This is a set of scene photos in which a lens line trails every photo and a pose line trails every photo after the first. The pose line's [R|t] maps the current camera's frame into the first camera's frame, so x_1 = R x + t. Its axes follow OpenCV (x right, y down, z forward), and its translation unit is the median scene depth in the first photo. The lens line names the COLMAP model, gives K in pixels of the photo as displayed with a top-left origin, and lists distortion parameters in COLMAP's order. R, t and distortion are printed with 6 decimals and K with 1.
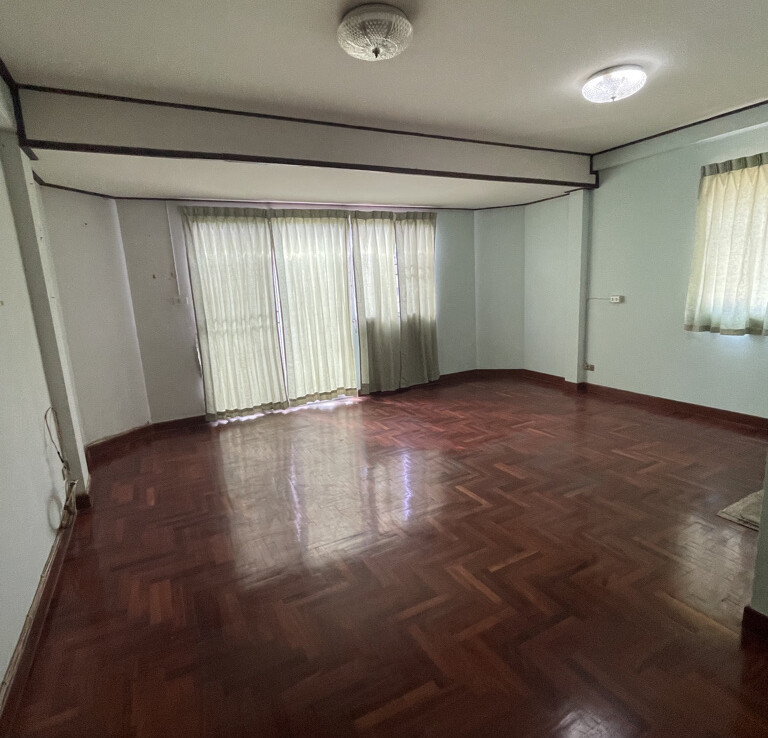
lens RADIAL K [[455.1, 0, 385.3], [0, 455.1, 370.6], [0, 0, 1]] dist [0.006201, -0.001686]
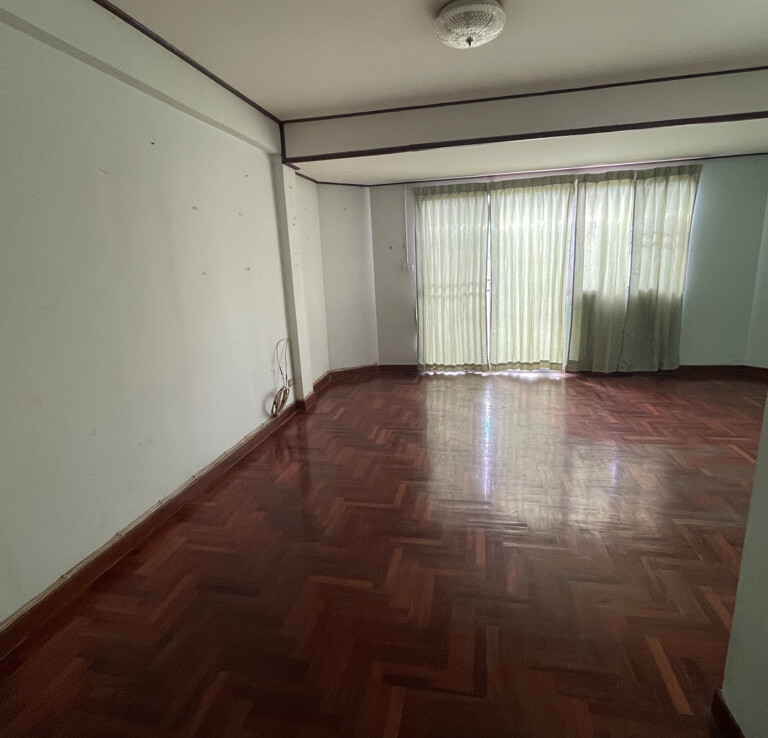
lens RADIAL K [[455.1, 0, 384.8], [0, 455.1, 369.4], [0, 0, 1]] dist [0.006201, -0.001686]
pose [[0.770257, 0.163186, -0.616501, 0.268522], [-0.117534, 0.986473, 0.114269, -0.016960], [0.626809, -0.015557, 0.779018, 0.014220]]
